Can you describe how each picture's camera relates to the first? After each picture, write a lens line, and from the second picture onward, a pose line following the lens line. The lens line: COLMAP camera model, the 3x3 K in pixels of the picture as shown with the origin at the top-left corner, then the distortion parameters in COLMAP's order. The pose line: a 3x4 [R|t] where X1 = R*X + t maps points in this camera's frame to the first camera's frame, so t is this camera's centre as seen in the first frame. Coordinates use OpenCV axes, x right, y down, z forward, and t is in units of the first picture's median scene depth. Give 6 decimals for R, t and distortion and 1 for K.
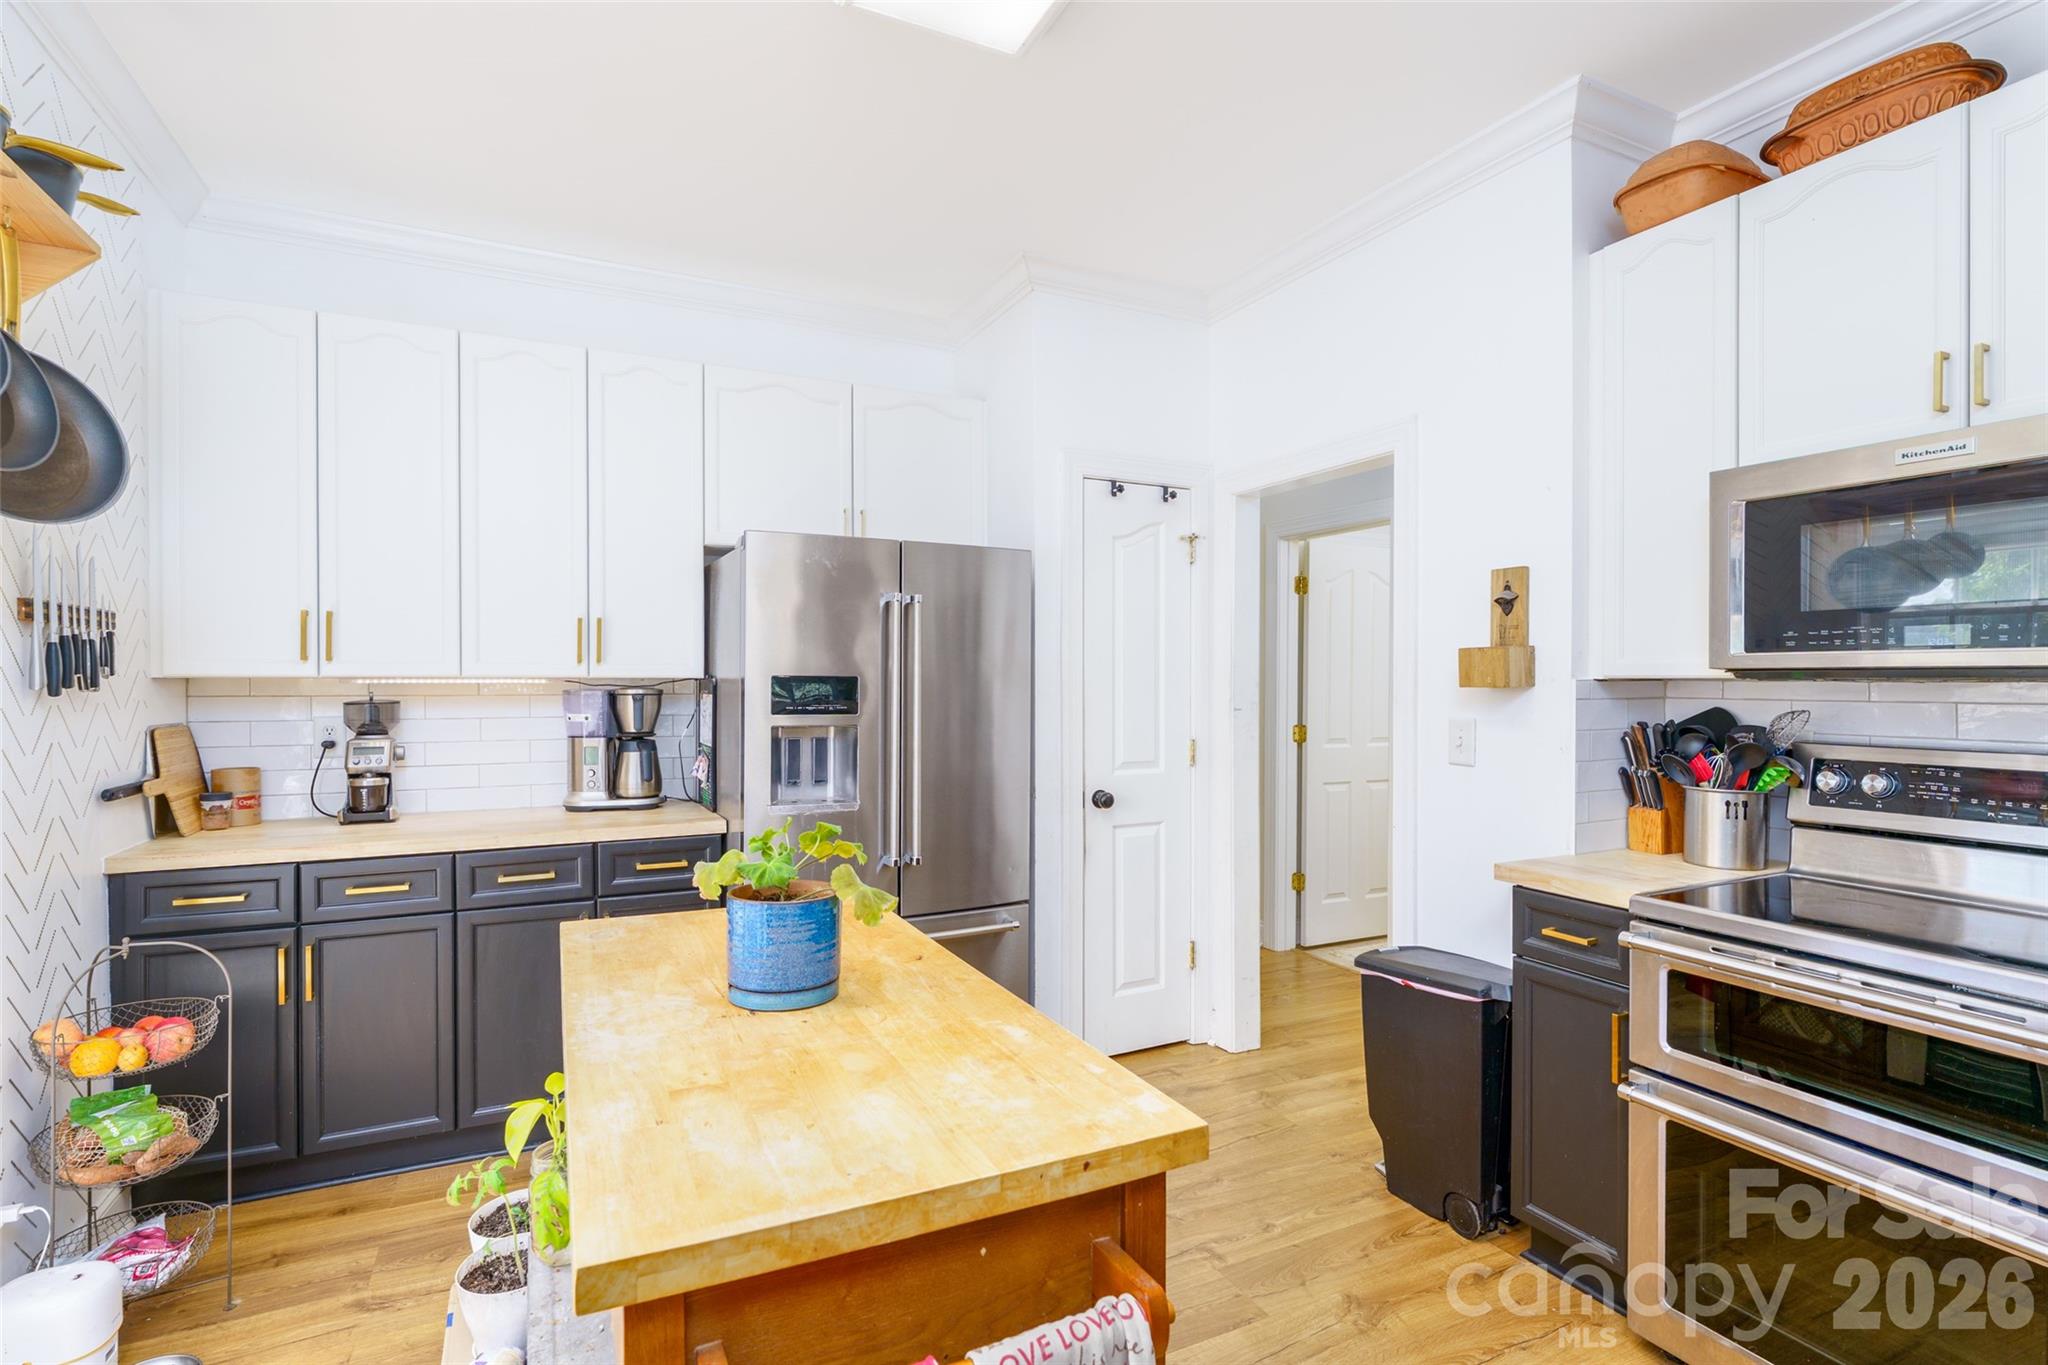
lens RADIAL K [[990.6, 0, 1022.5], [0, 990.6, 682.7], [0, 0, 1]] dist [0.009657, -0.000782]
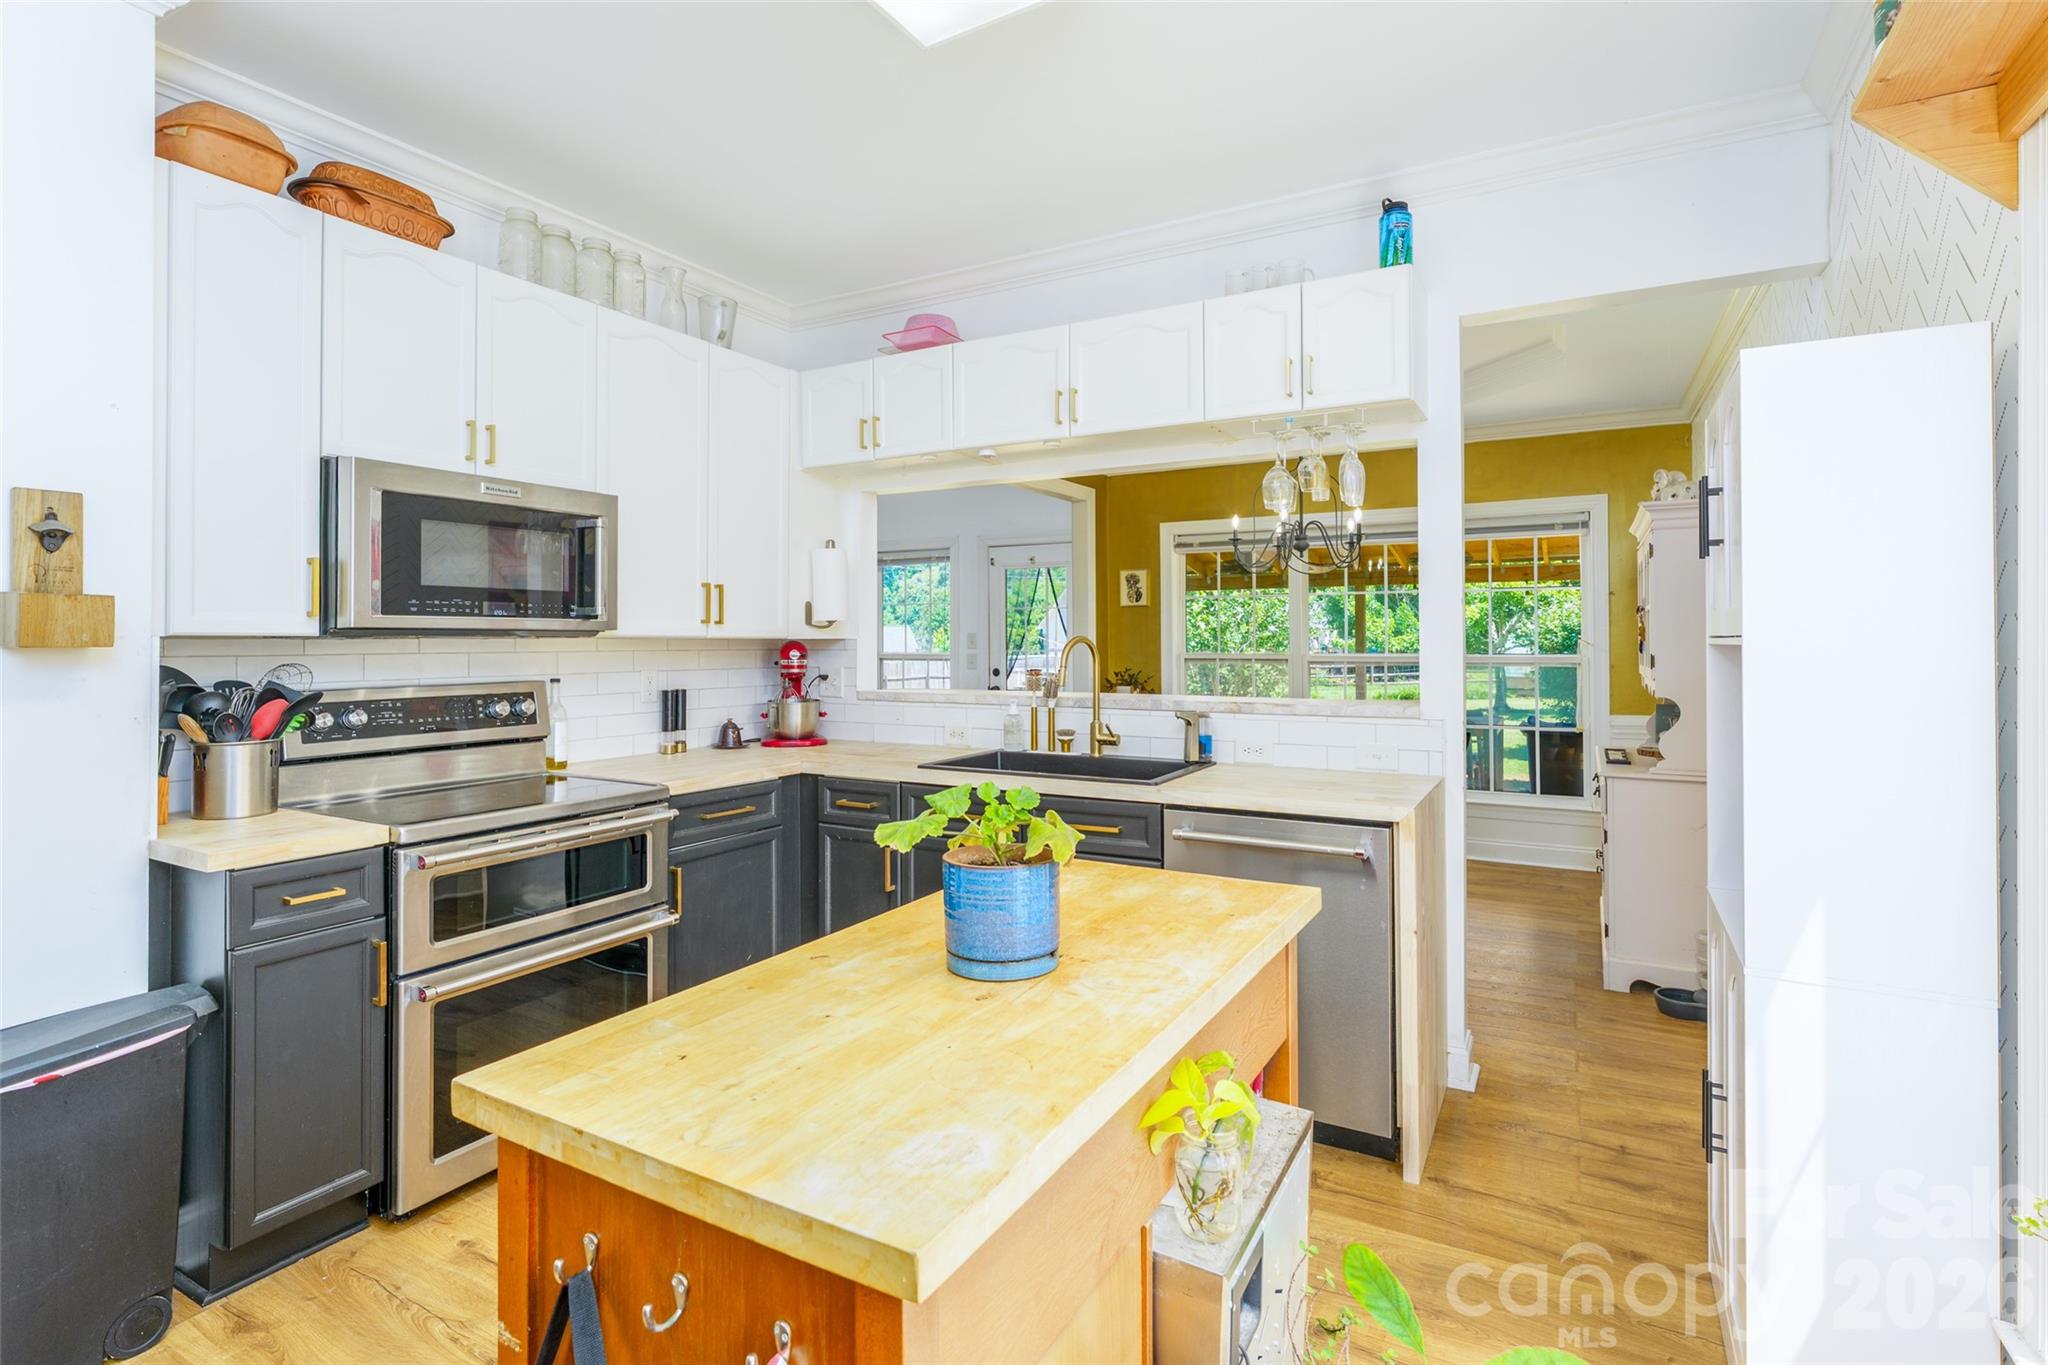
lens RADIAL K [[990.6, 0, 1020.3], [0, 990.6, 632.2], [0, 0, 1]] dist [0.009657, -0.000782]
pose [[-0.560206, 0.004525, 0.828341, -0.707145], [0.004712, 0.999986, -0.002275, -0.002722], [-0.828340, 0.002629, -0.560220, 1.029441]]
